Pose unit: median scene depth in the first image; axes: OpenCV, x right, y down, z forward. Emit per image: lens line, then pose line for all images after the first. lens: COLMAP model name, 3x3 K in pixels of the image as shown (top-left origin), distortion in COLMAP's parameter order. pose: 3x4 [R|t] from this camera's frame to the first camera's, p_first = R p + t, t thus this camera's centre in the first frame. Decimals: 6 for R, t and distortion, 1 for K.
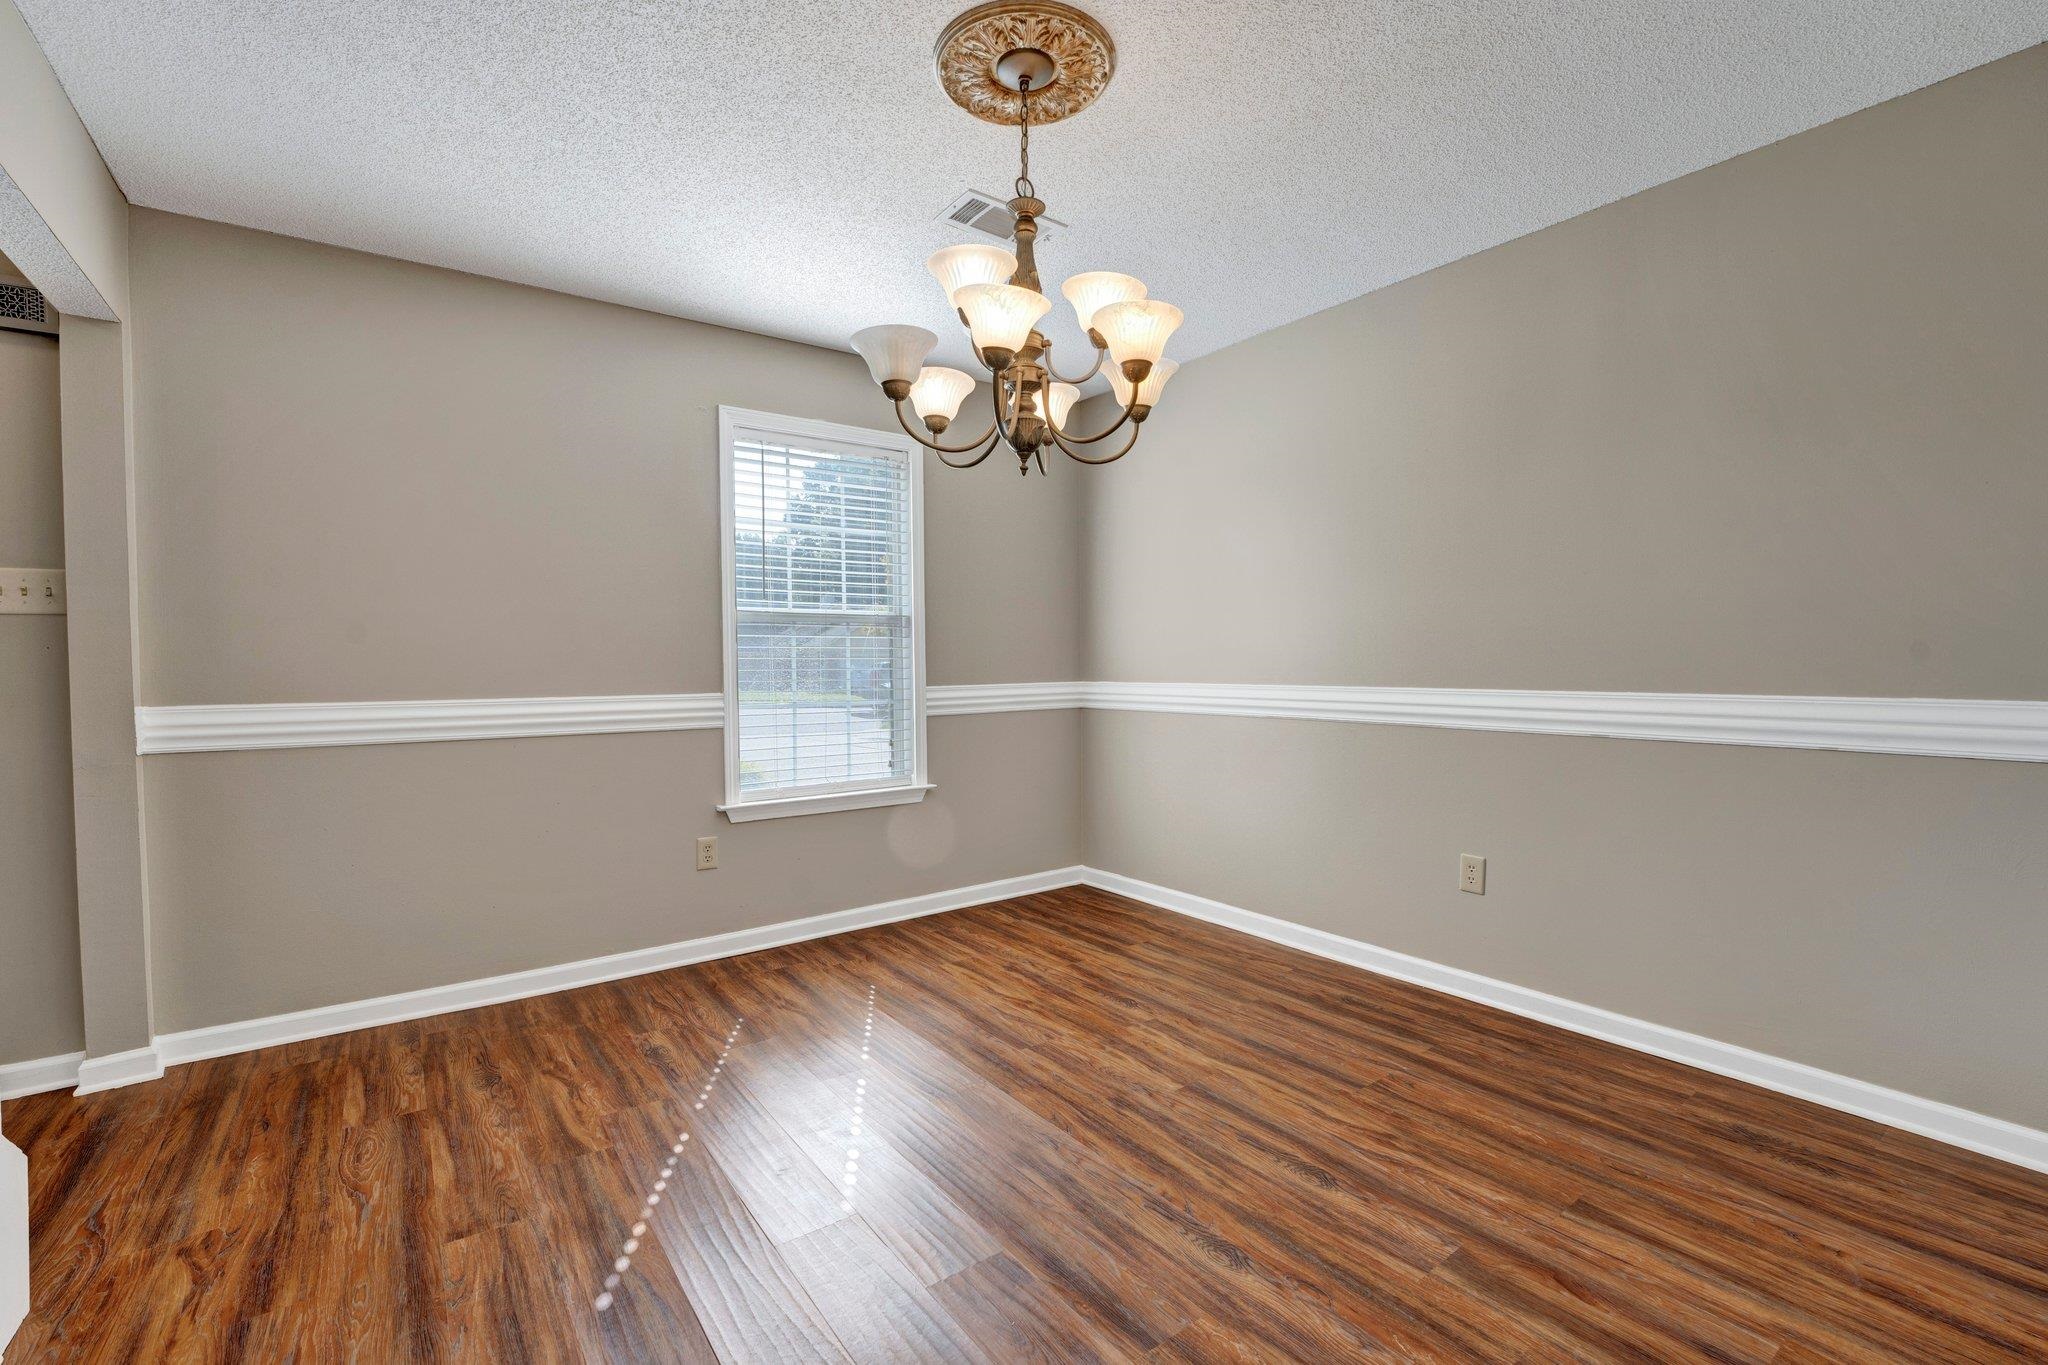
lens RADIAL K [[874.8, 0, 1020.9], [0, 874.8, 683.5], [0, 0, 1]] dist [-0.021740, 0.000367]
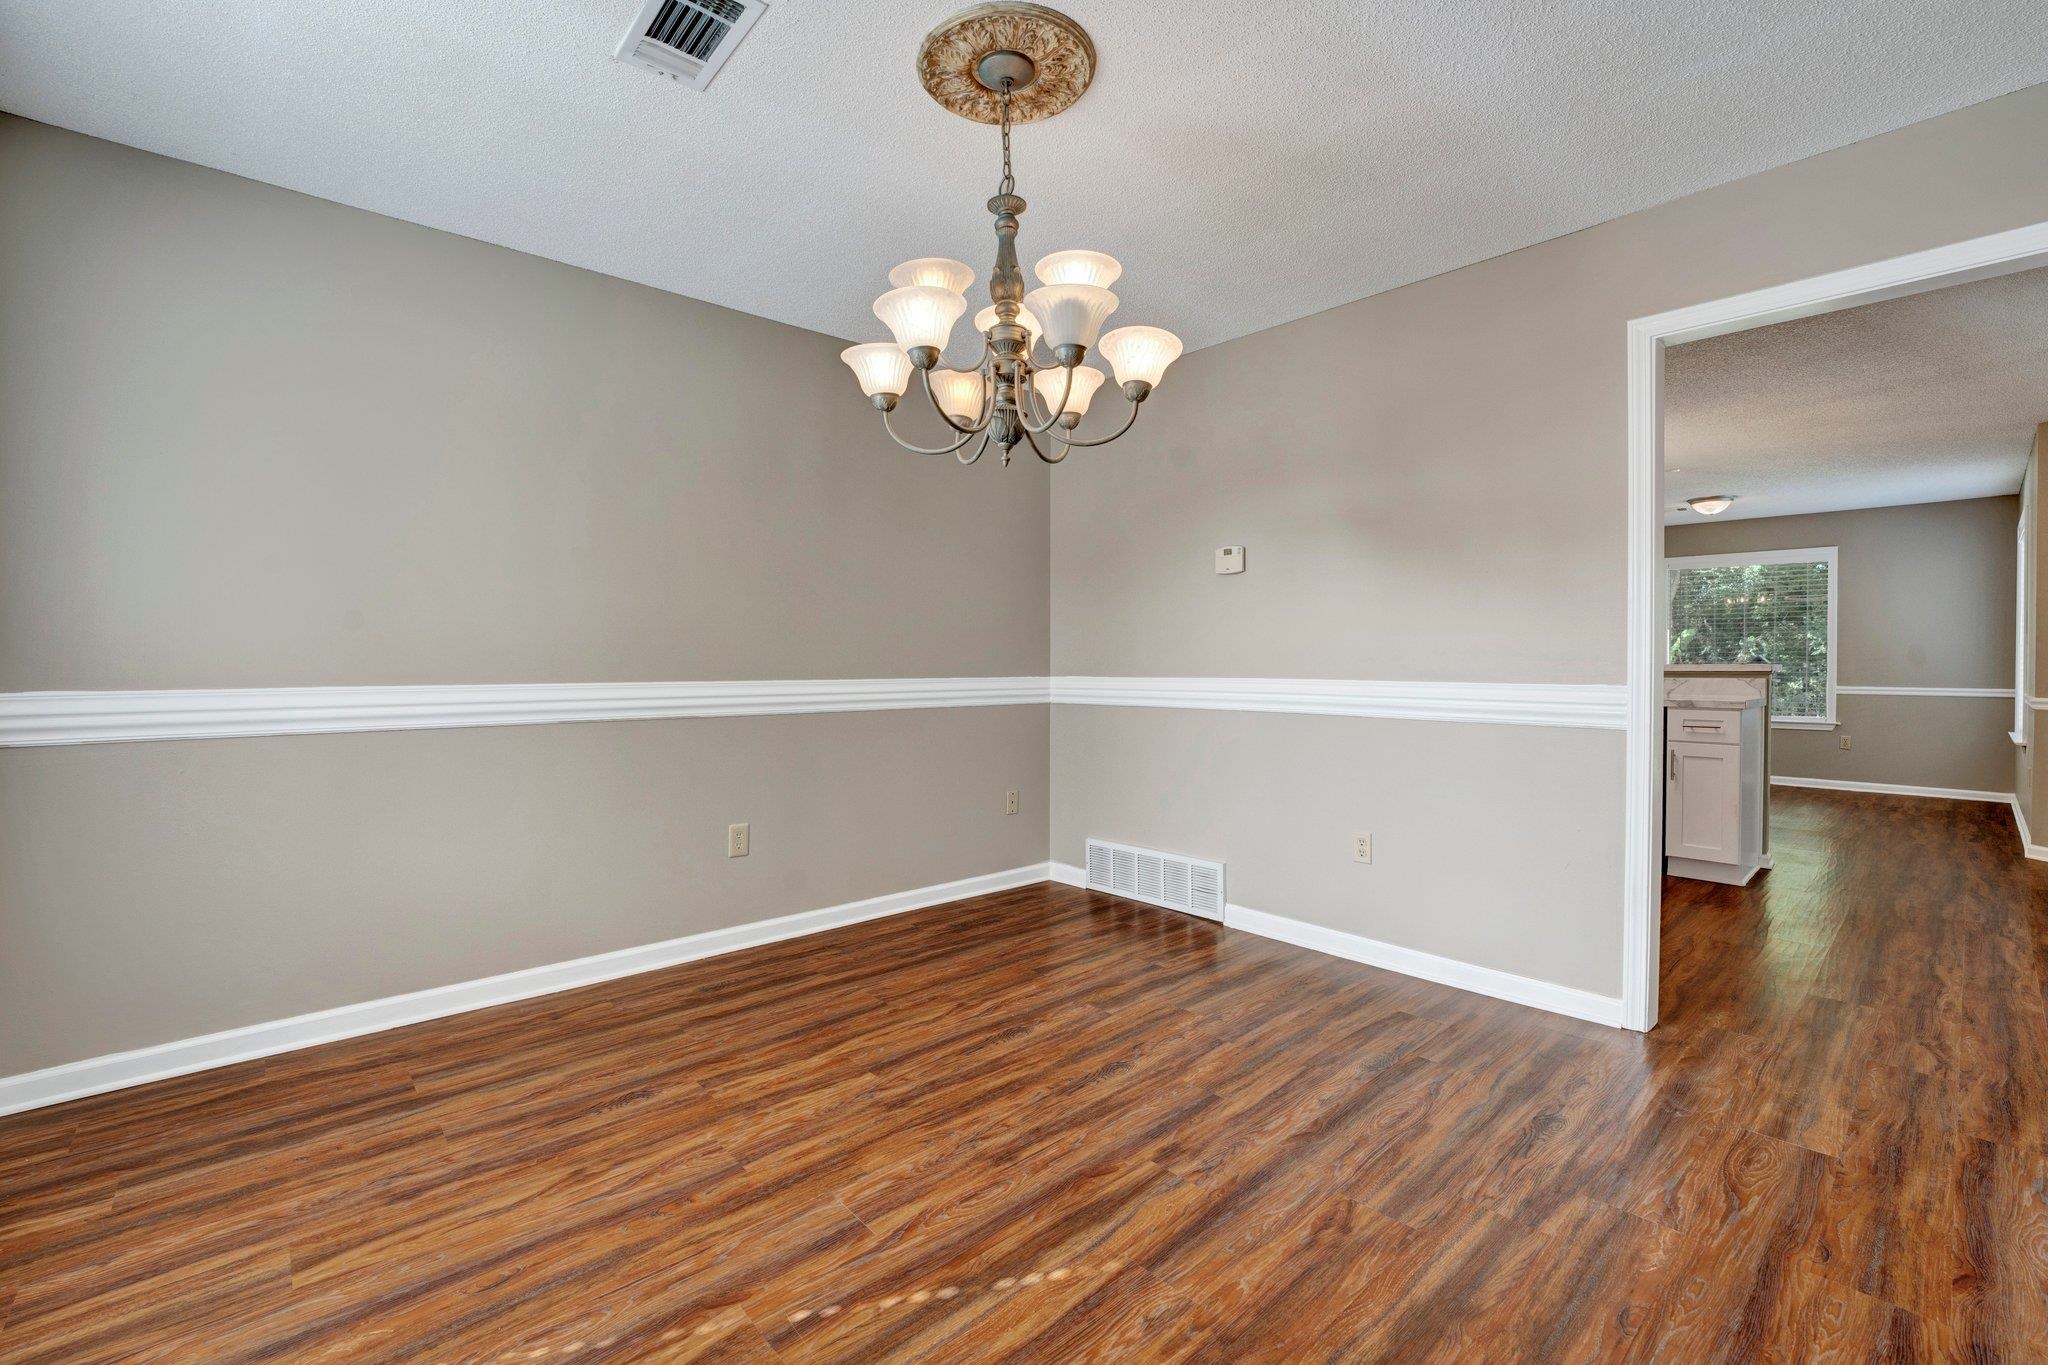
lens RADIAL K [[874.9, 0, 1016.0], [0, 874.9, 665.8], [0, 0, 1]] dist [-0.020456, 0.000543]
pose [[-0.094212, -0.000534, 0.995552, -0.752347], [0.023284, 0.999725, 0.002739, -0.009605], [-0.995280, 0.023438, -0.094174, 0.818178]]
